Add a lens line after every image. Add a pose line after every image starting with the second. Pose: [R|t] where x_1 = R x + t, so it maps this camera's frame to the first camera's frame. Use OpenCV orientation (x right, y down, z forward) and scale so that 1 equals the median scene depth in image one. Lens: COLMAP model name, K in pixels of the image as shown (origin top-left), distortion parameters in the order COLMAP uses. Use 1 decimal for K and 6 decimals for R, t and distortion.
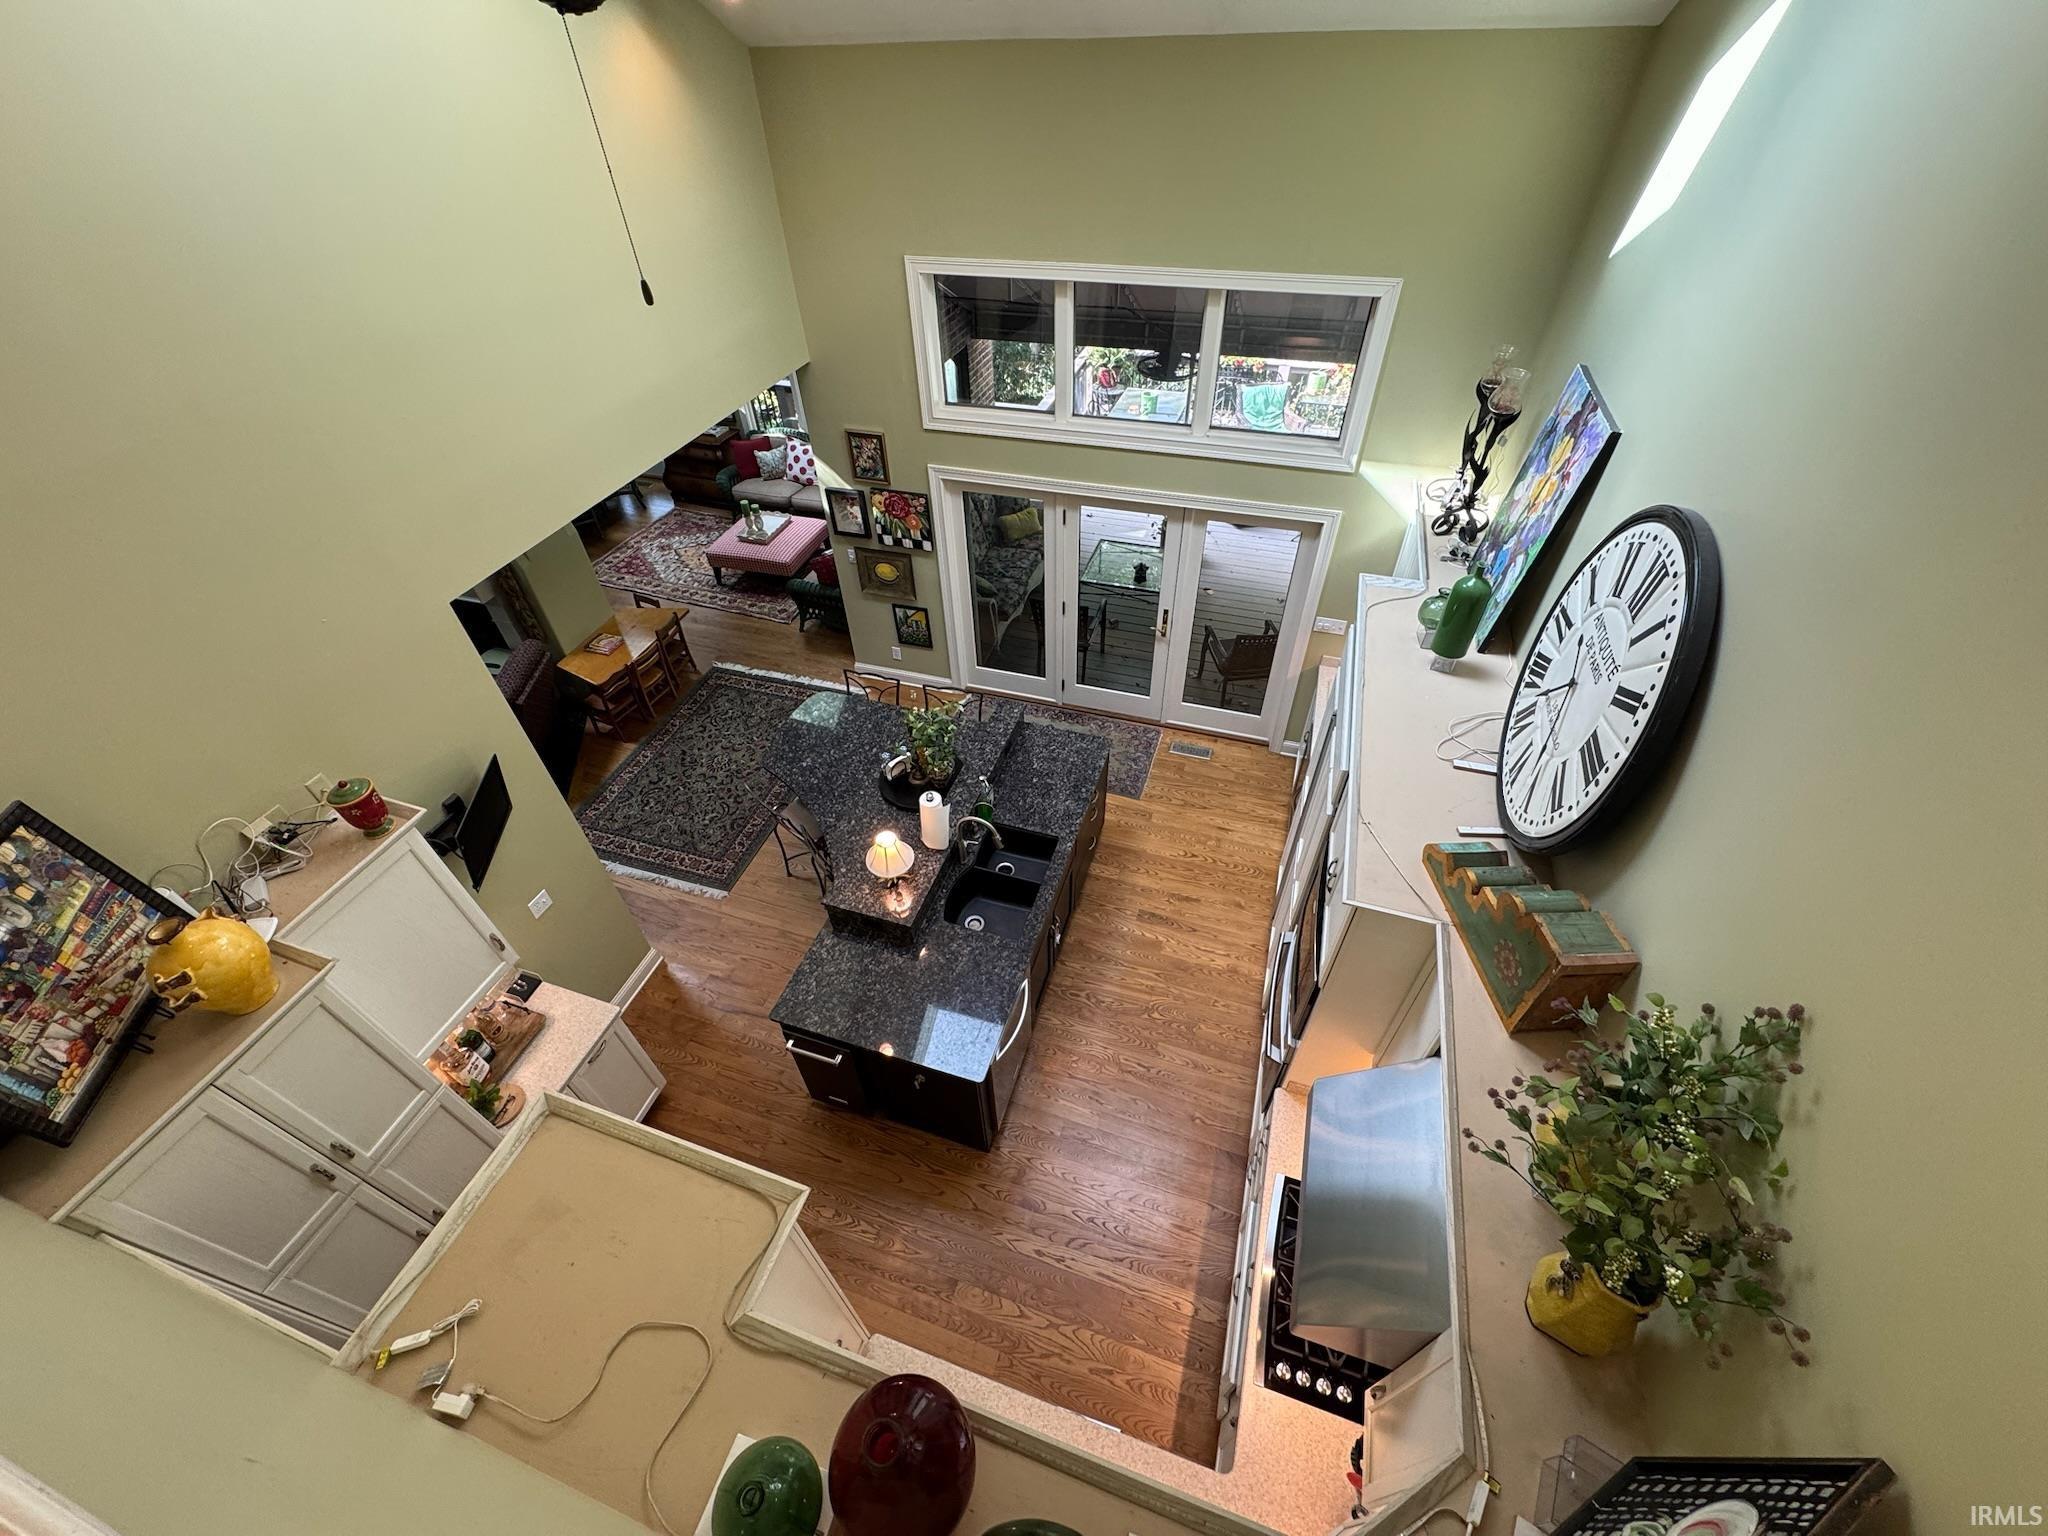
lens RADIAL K [[817.1, 0, 1020.7], [0, 817.1, 767.1], [0, 0, 1]] dist [-0.001893, 0.000548]
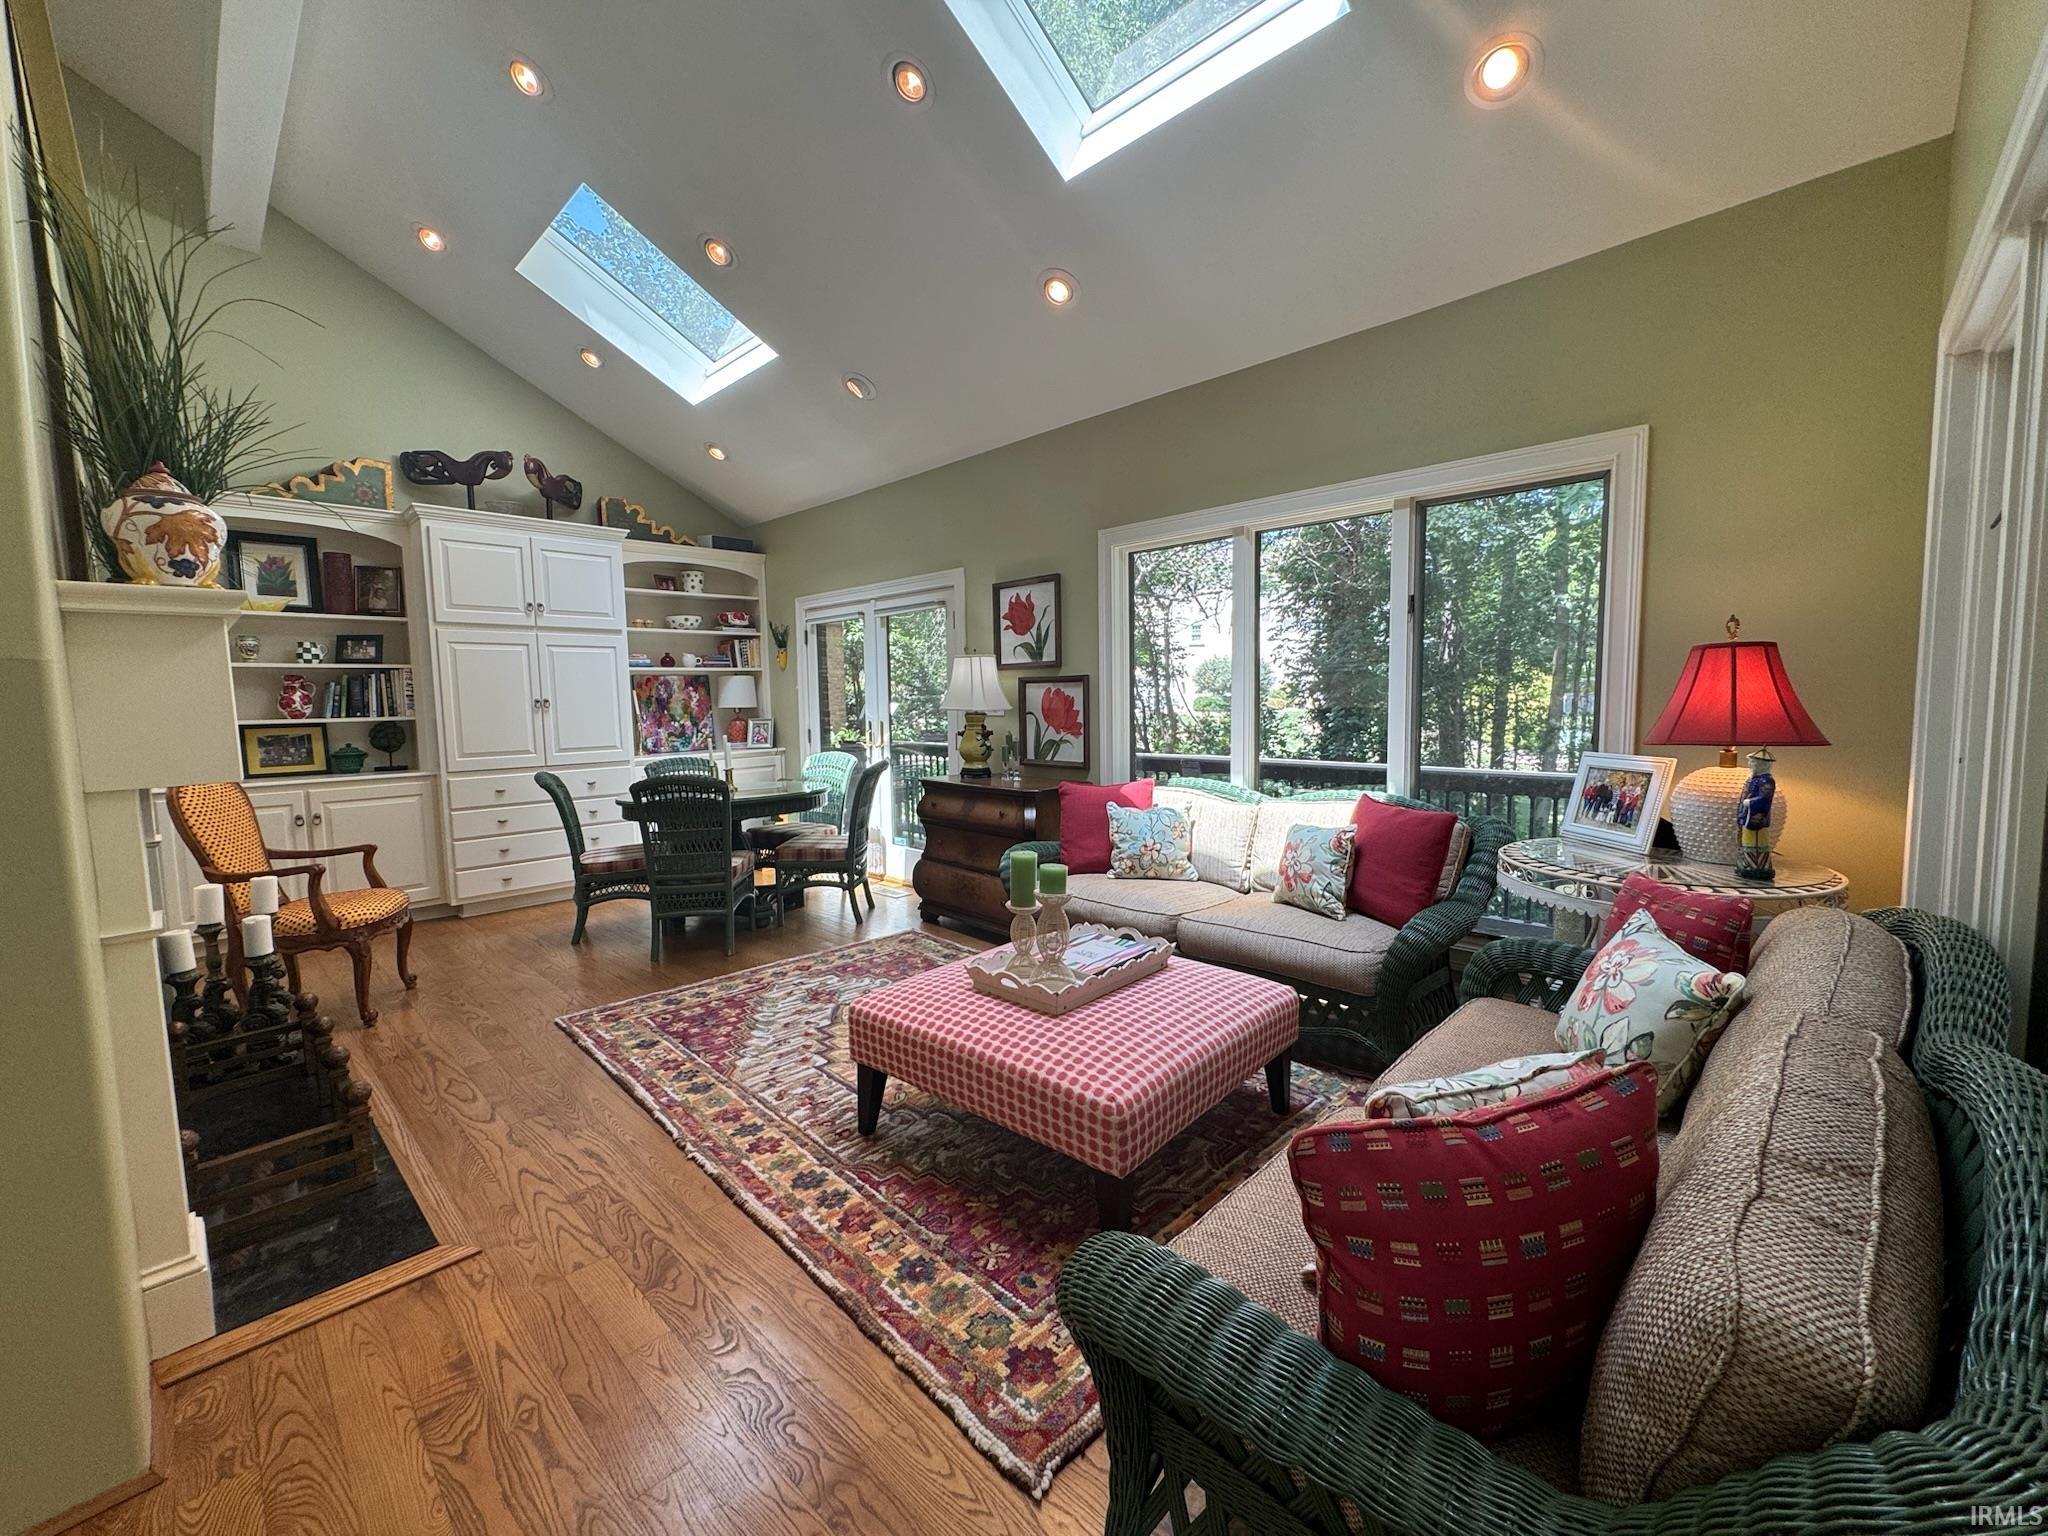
lens RADIAL K [[817.1, 0, 1020.7], [0, 817.1, 767.1], [0, 0, 1]] dist [-0.001893, 0.000548]
pose [[0.899949, 0.048981, -0.433235, -0.288618], [-0.307398, 0.775951, -0.550823, -0.254502], [0.309189, 0.628889, 0.713373, 1.026740]]
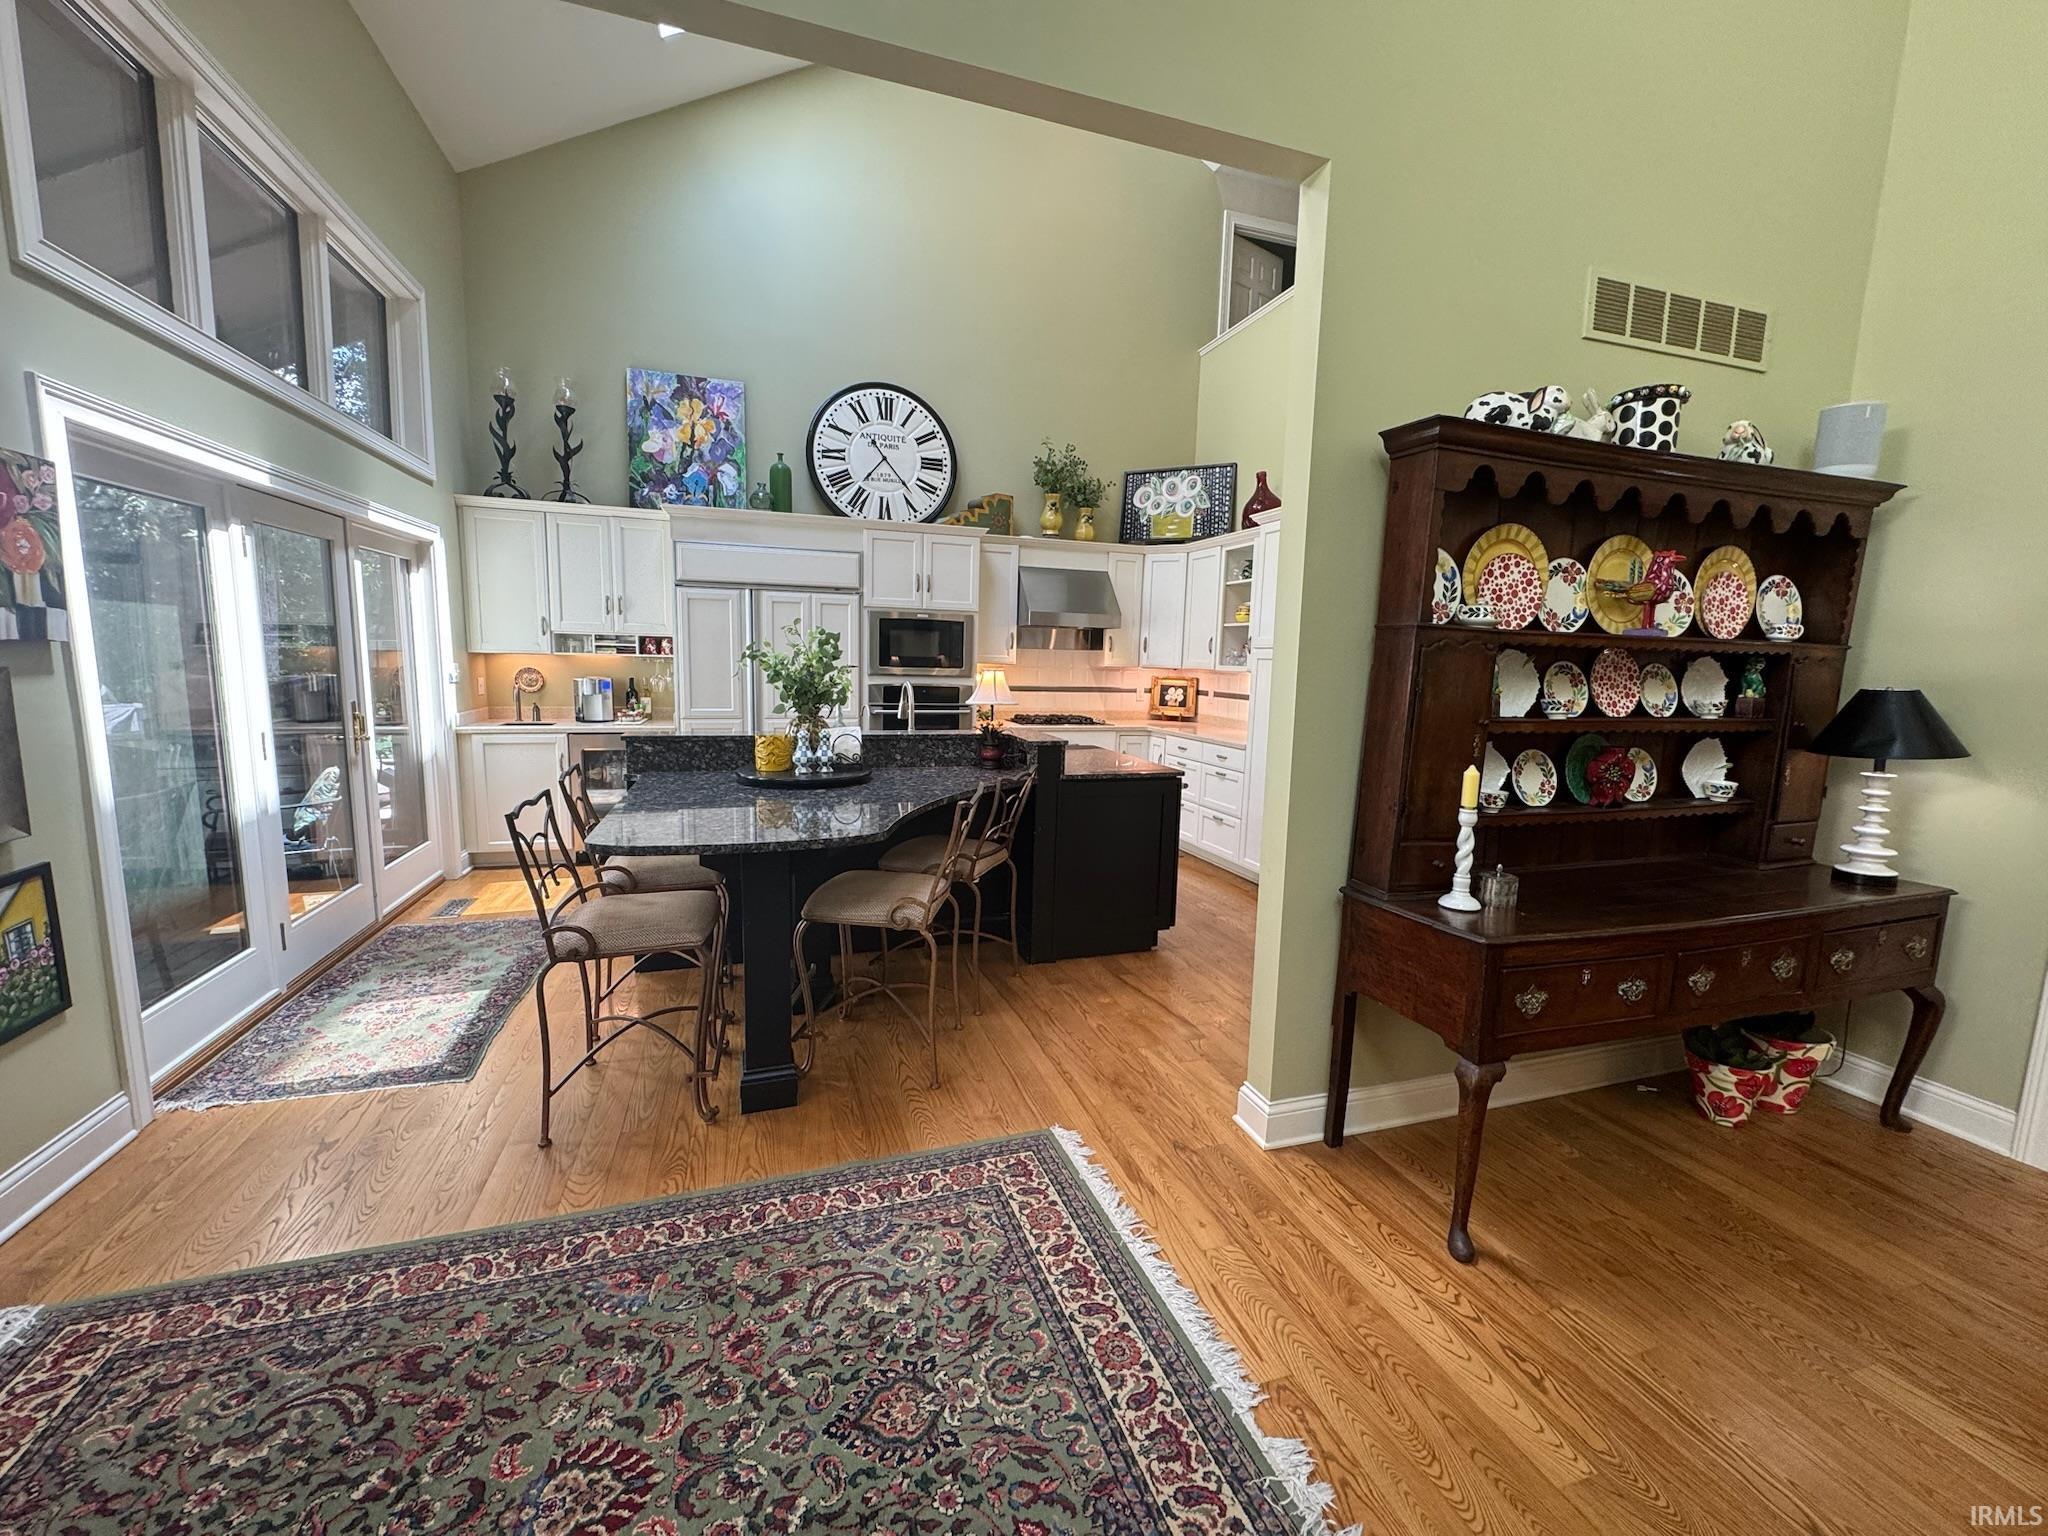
lens RADIAL K [[817.1, 0, 1020.7], [0, 817.1, 767.1], [0, 0, 1]] dist [-0.001893, 0.000548]
pose [[-0.591221, -0.094511, 0.800952, -0.614369], [0.551640, 0.677082, 0.487086, -0.176622], [-0.588346, 0.729813, -0.348169, 0.923544]]
